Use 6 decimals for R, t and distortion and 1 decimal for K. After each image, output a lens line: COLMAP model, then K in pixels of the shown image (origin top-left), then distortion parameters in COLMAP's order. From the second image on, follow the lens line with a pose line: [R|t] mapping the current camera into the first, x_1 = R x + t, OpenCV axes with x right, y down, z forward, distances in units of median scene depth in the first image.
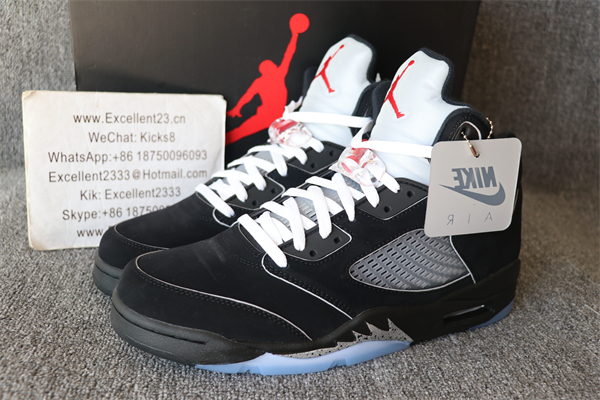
lens RADIAL K [[645.5, 0, 299.5], [0, 645.5, 215.0], [0, 0, 1]] dist [-0.110337, 0.245566]
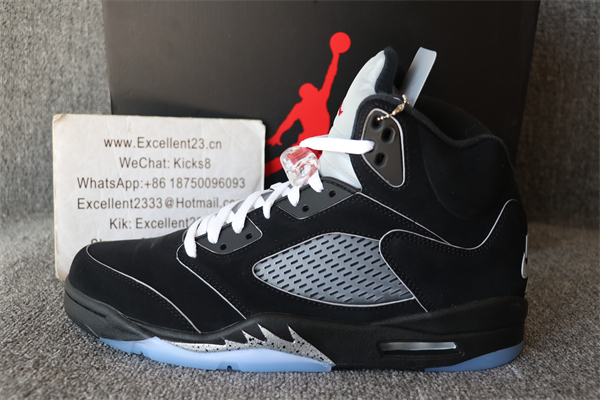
lens RADIAL K [[645.5, 0, 299.5], [0, 645.5, 215.0], [0, 0, 1]] dist [-0.110337, 0.245566]
pose [[0.993199, -0.014762, -0.115488, 0.045198], [-0.000414, 0.991475, -0.130294, 0.078314], [0.116427, 0.129456, 0.984726, 0.094339]]
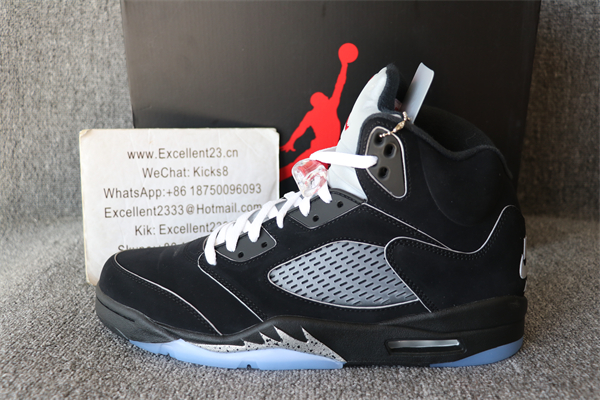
lens RADIAL K [[645.5, 0, 299.5], [0, 645.5, 215.0], [0, 0, 1]] dist [-0.110337, 0.245566]
pose [[0.988166, -0.034210, -0.149527, 0.064653], [0.017923, 0.993886, -0.108944, 0.058431], [0.152340, 0.104975, 0.982737, 0.040490]]
